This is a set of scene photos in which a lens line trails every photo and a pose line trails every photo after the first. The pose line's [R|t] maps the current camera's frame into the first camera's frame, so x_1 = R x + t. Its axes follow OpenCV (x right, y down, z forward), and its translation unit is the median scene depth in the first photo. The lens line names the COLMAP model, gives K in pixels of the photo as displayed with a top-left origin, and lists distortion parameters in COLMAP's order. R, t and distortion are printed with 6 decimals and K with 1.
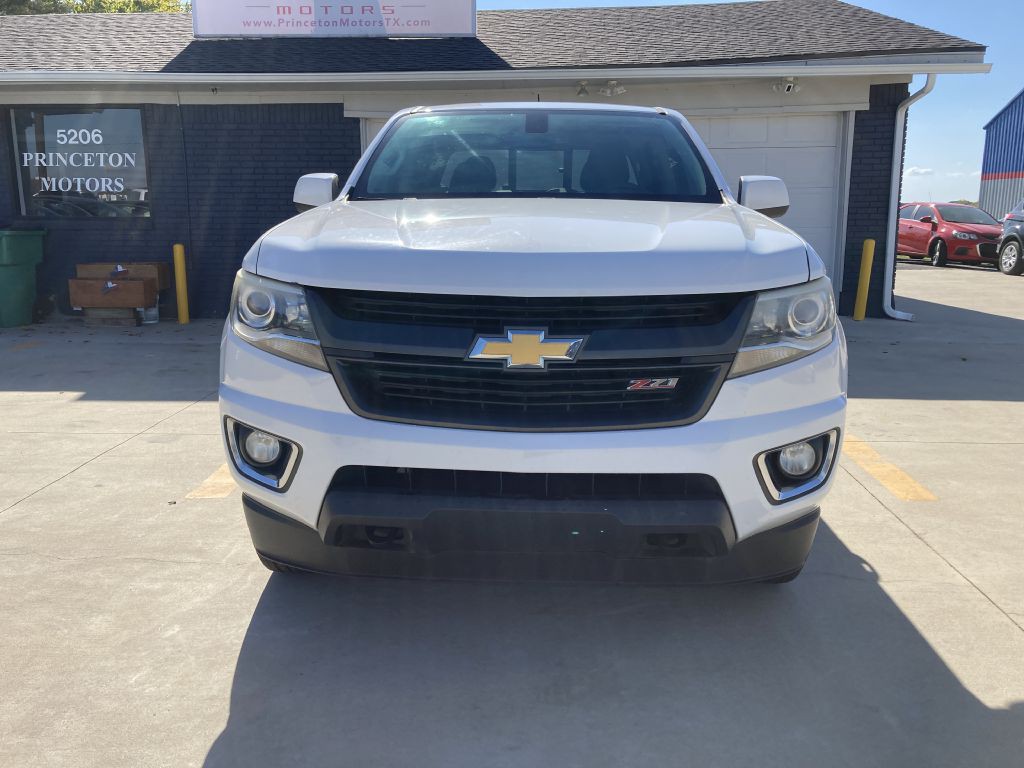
lens RADIAL K [[835.0, 0, 509.2], [0, 835.0, 378.6], [0, 0, 1]] dist [0.030694, -0.027406]
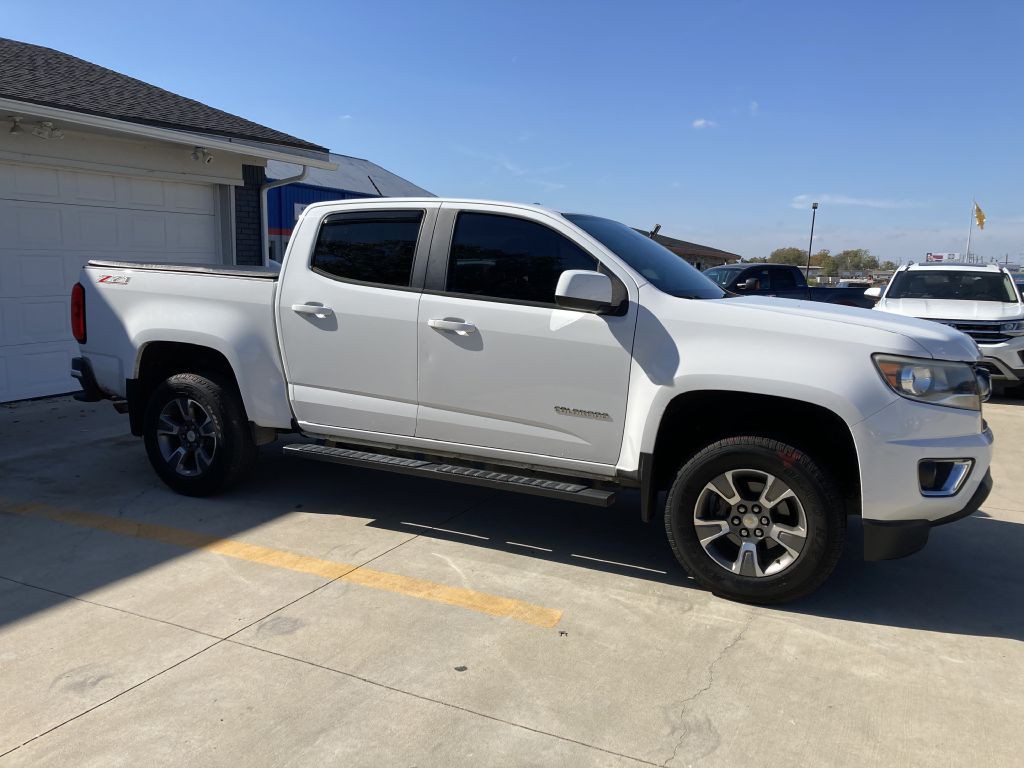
lens RADIAL K [[835.0, 0, 511.2], [0, 835.0, 380.5], [0, 0, 1]] dist [0.030694, -0.027406]
pose [[0.394840, -0.110918, 0.912030, -1.256310], [0.156650, 0.986277, 0.052130, -0.179904], [-0.905296, 0.122287, 0.406797, 0.682626]]
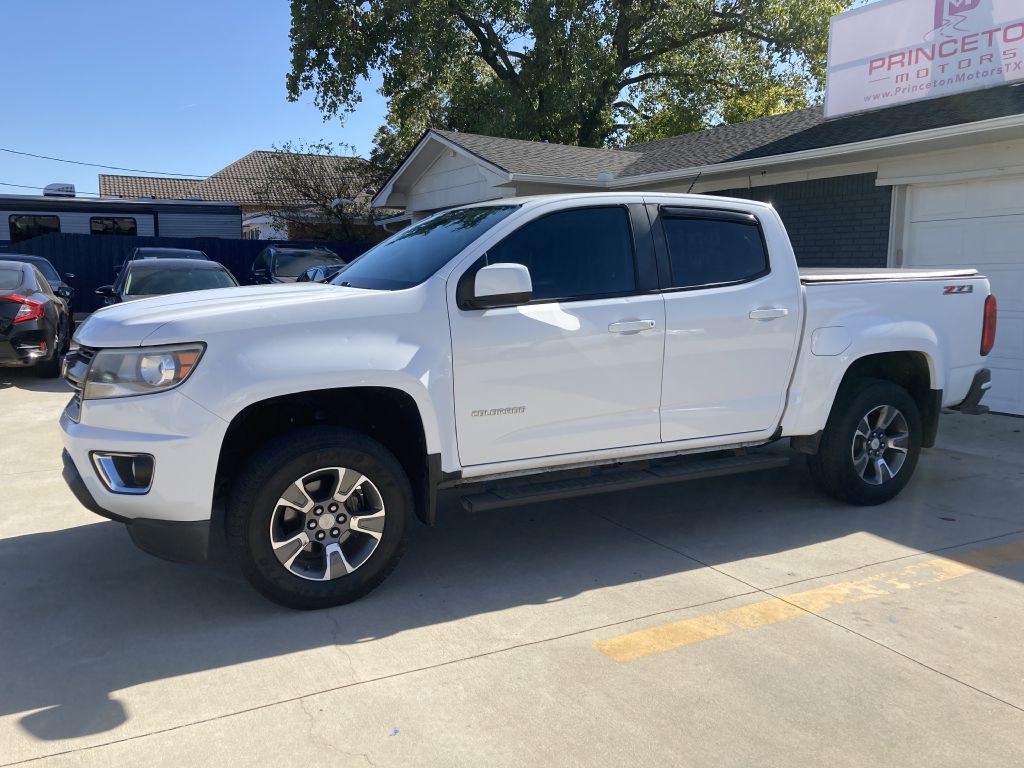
lens RADIAL K [[835.0, 0, 511.6], [0, 835.0, 385.9], [0, 0, 1]] dist [0.030694, -0.027406]
pose [[0.498326, 0.120369, -0.858593, 1.183973], [-0.176064, 0.983730, 0.035726, -0.130750], [0.848924, 0.133364, 0.511411, 0.505210]]
